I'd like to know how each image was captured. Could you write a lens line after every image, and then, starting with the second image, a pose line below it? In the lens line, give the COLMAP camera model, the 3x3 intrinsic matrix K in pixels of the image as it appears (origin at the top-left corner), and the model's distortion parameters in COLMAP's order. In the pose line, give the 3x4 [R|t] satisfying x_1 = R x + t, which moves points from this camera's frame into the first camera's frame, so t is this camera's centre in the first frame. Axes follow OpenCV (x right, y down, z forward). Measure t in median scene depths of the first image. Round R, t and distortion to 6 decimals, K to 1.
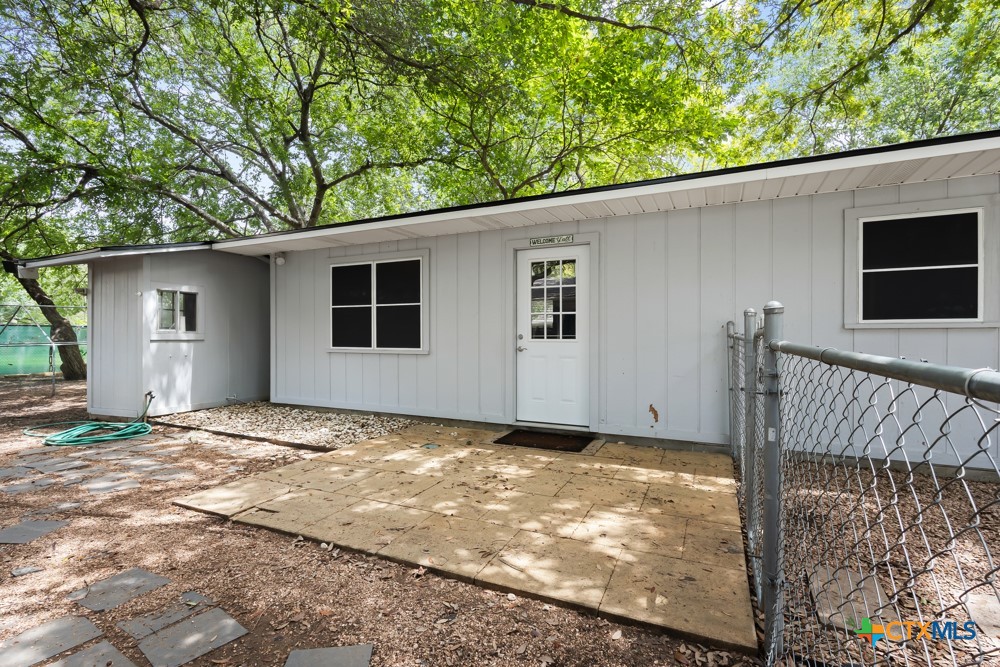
lens RADIAL K [[459.8, 0, 504.3], [0, 459.8, 340.0], [0, 0, 1]] dist [-0.000814, 0.001456]
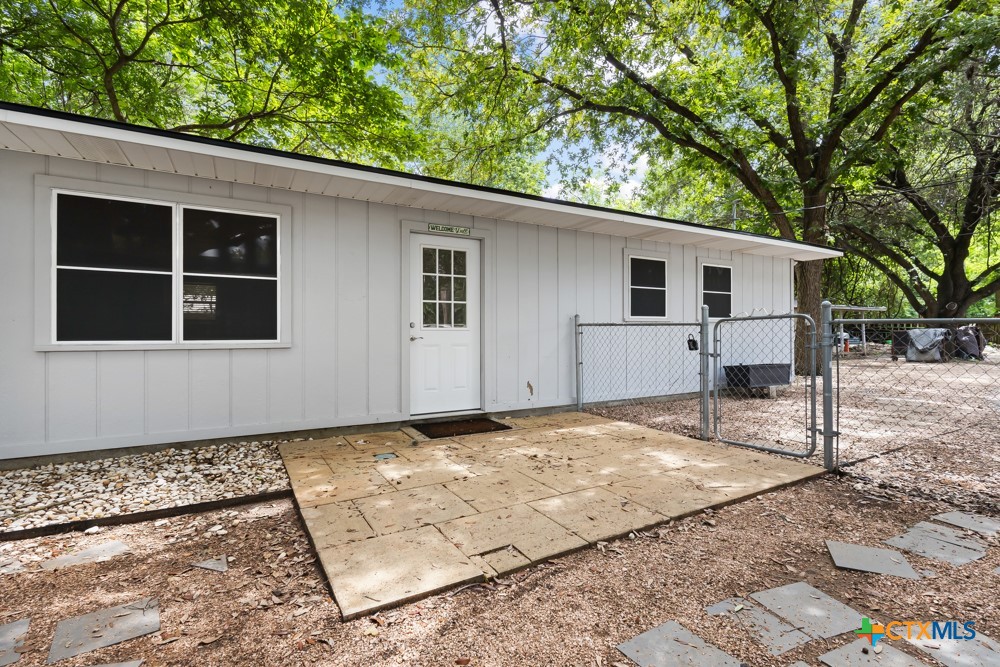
lens RADIAL K [[459.8, 0, 503.7], [0, 459.8, 327.2], [0, 0, 1]] dist [-0.000814, 0.001456]
pose [[0.566463, 0.007132, 0.824057, -0.678389], [0.005744, 0.999904, -0.012602, 0.011106], [-0.824067, 0.011871, 0.566367, 0.340295]]
